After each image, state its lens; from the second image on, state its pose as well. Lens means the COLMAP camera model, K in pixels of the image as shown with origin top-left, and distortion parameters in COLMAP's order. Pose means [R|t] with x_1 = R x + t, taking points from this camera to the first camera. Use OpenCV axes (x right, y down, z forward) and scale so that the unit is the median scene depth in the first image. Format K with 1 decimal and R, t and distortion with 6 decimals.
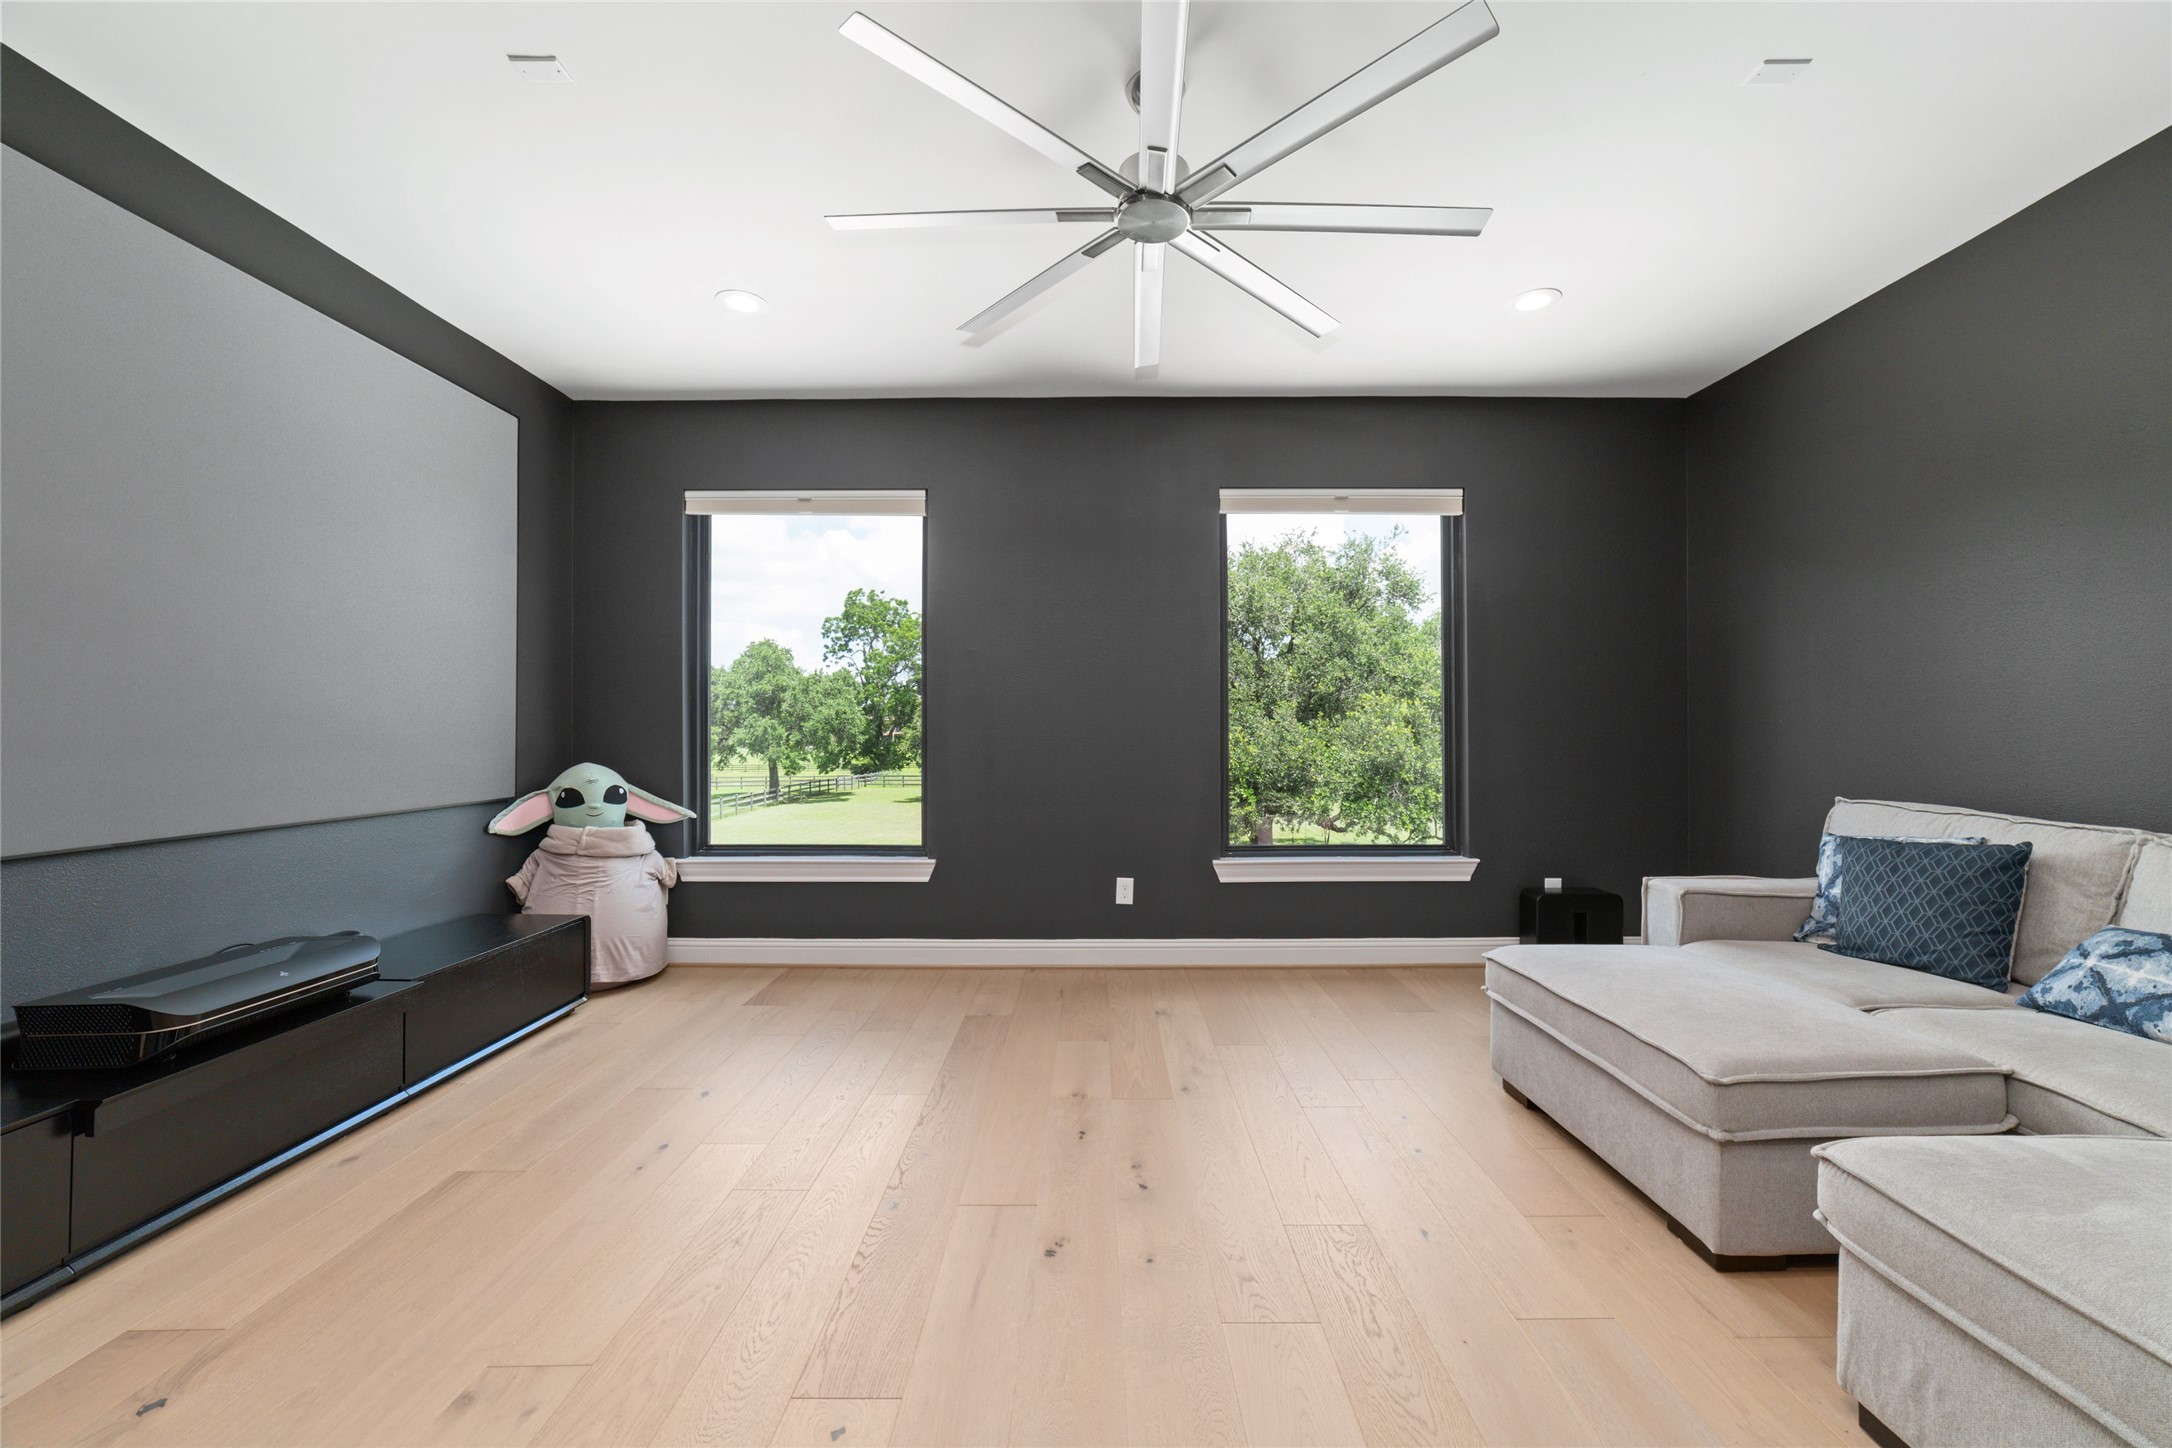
lens RADIAL K [[832.4, 0, 1099.0], [0, 832.4, 724.9], [0, 0, 1]] dist [-0.008276, 0.001044]
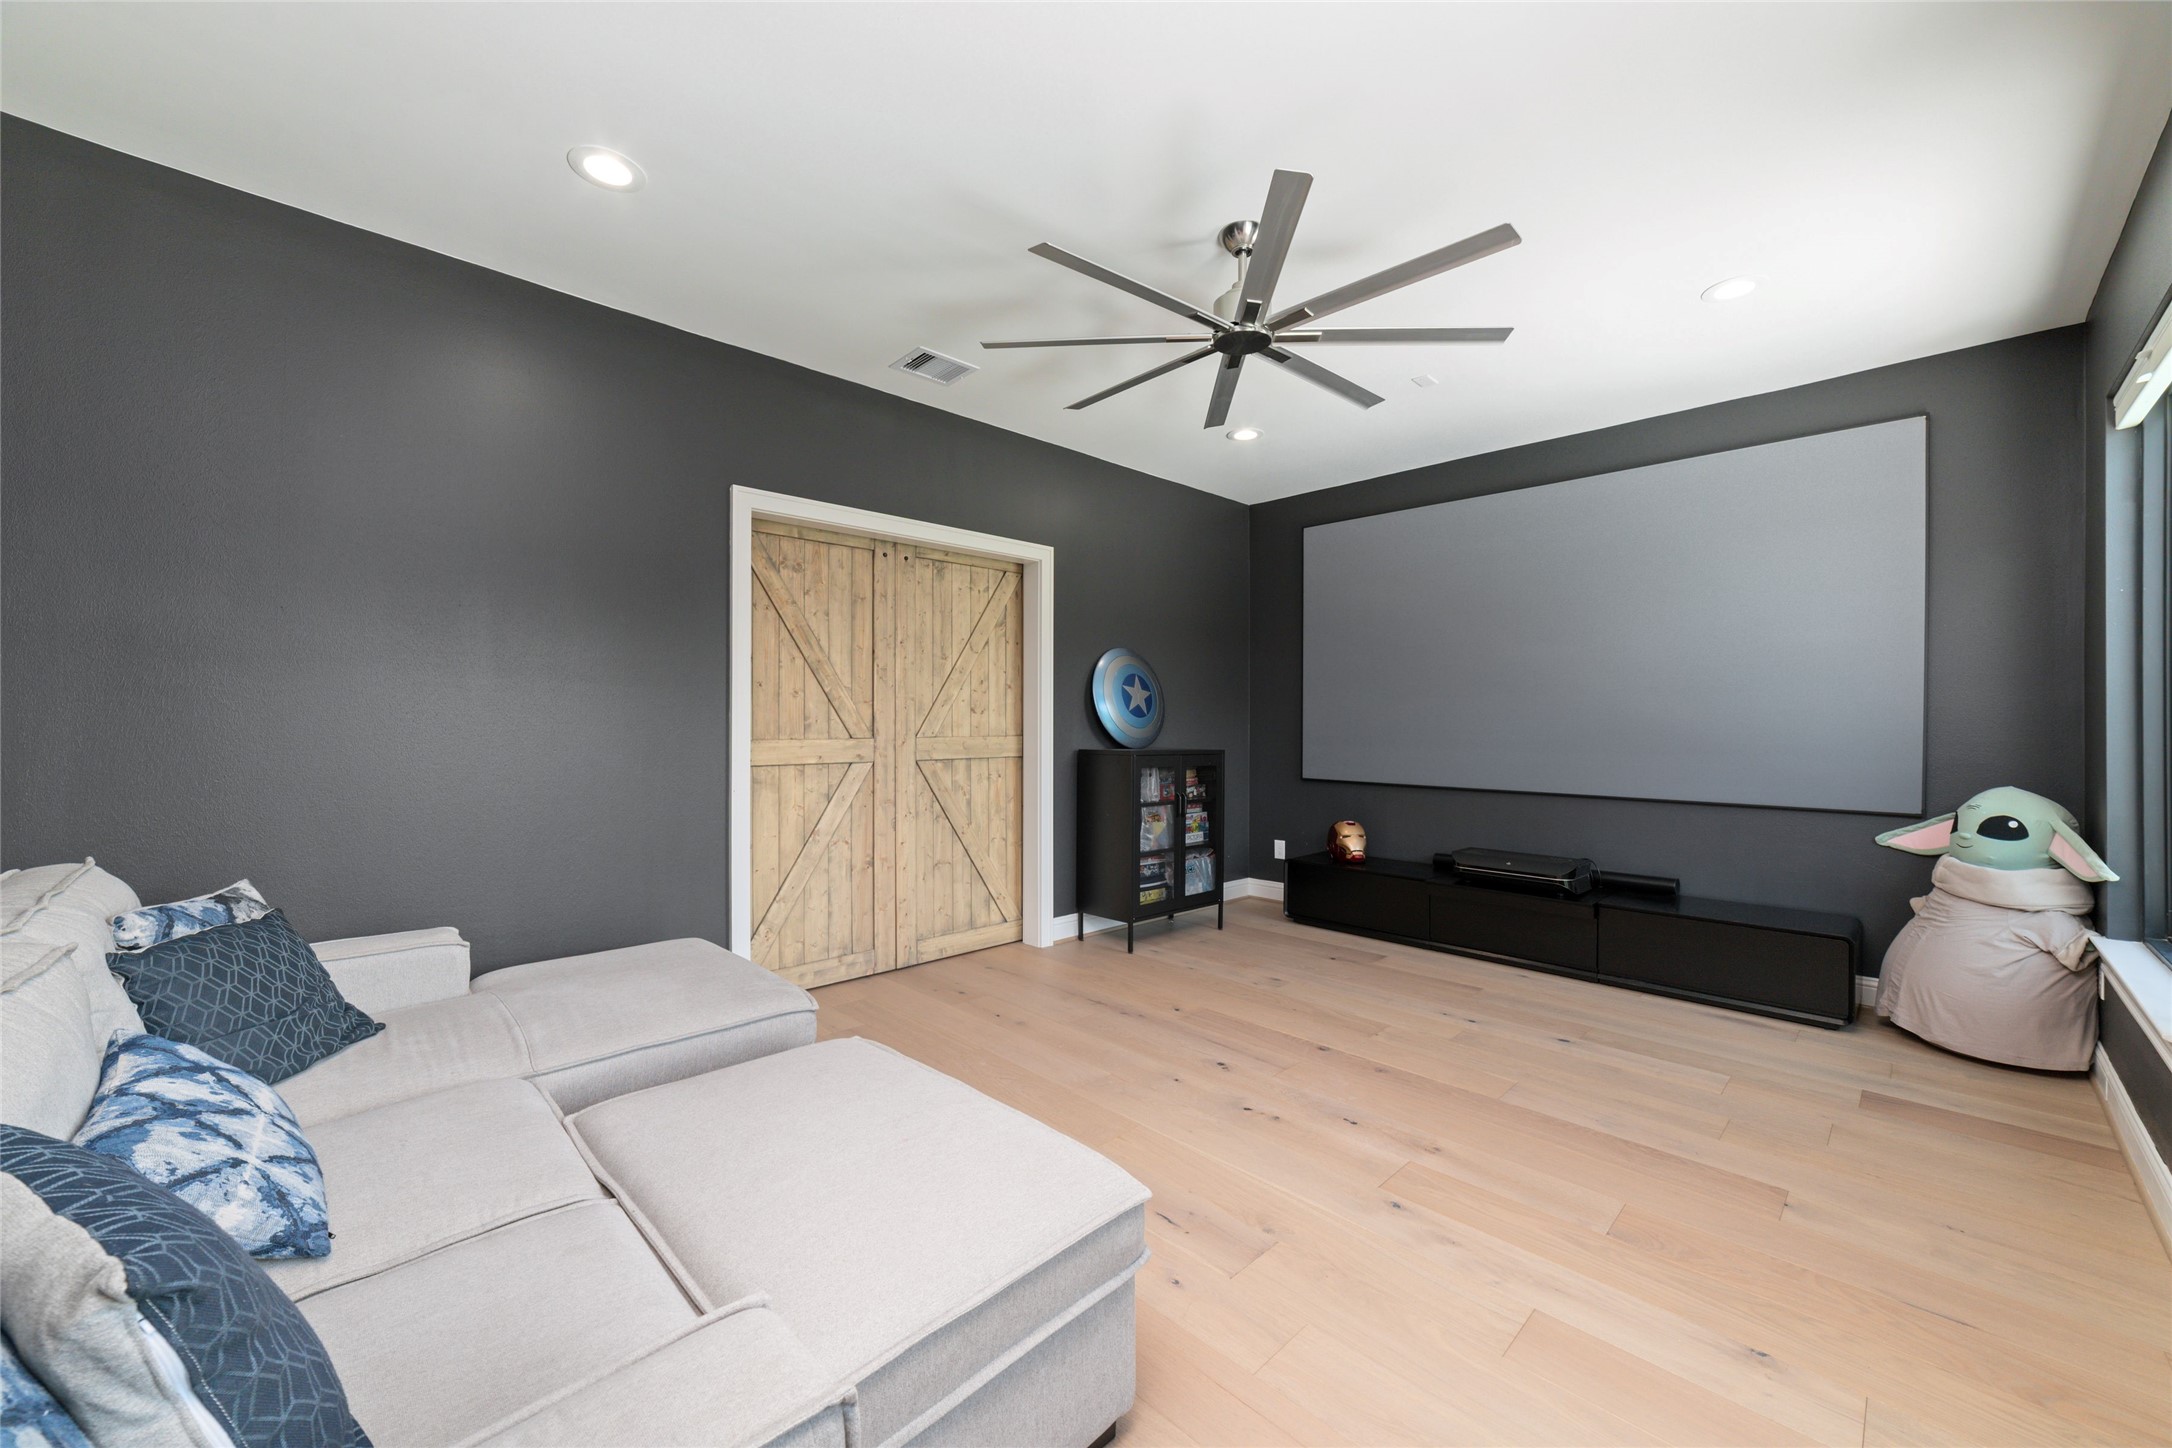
lens RADIAL K [[832.4, 0, 1087.5], [0, 832.4, 722.4], [0, 0, 1]] dist [-0.008276, 0.001044]
pose [[-0.718567, 0.001804, -0.695455, 0.678239], [0.001868, 0.999998, 0.000664, -0.022568], [0.695455, -0.000822, -0.718569, 1.064072]]
